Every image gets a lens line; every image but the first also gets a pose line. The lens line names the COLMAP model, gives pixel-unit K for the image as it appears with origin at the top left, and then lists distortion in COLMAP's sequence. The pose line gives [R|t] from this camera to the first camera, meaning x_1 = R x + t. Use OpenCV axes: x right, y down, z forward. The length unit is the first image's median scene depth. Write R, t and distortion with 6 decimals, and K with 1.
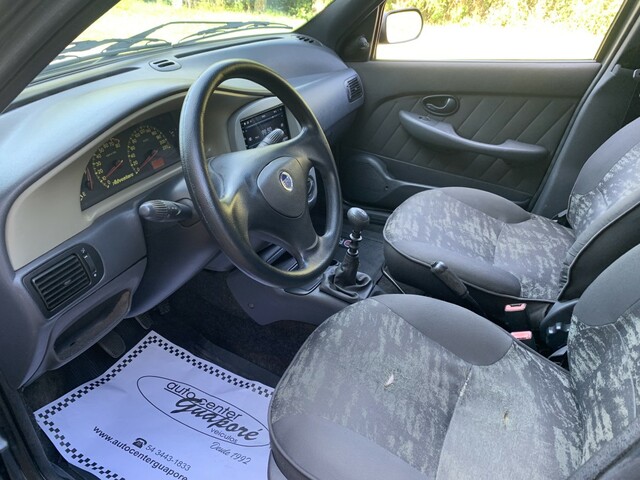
lens RADIAL K [[481.7, 0, 320.0], [0, 481.7, 240.0], [0, 0, 1]] dist [0.006456, -0.008976]
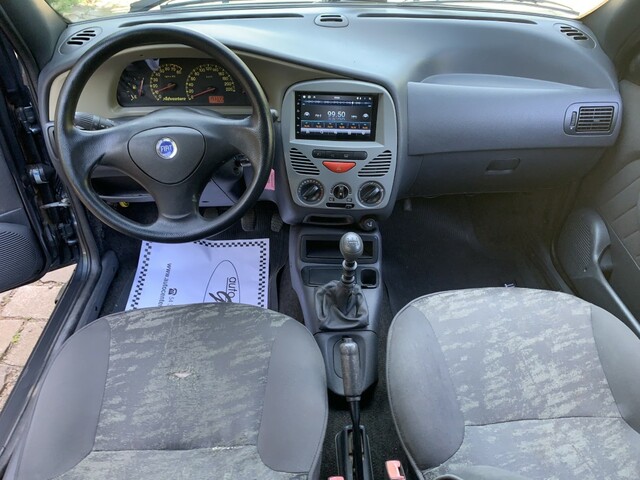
lens RADIAL K [[481.7, 0, 320.0], [0, 481.7, 240.0], [0, 0, 1]] dist [0.006456, -0.008976]
pose [[0.486828, 0.544177, -0.683279, 0.735525], [-0.455633, 0.825584, 0.332879, -0.365803], [0.745250, 0.149270, 0.649863, 0.462934]]
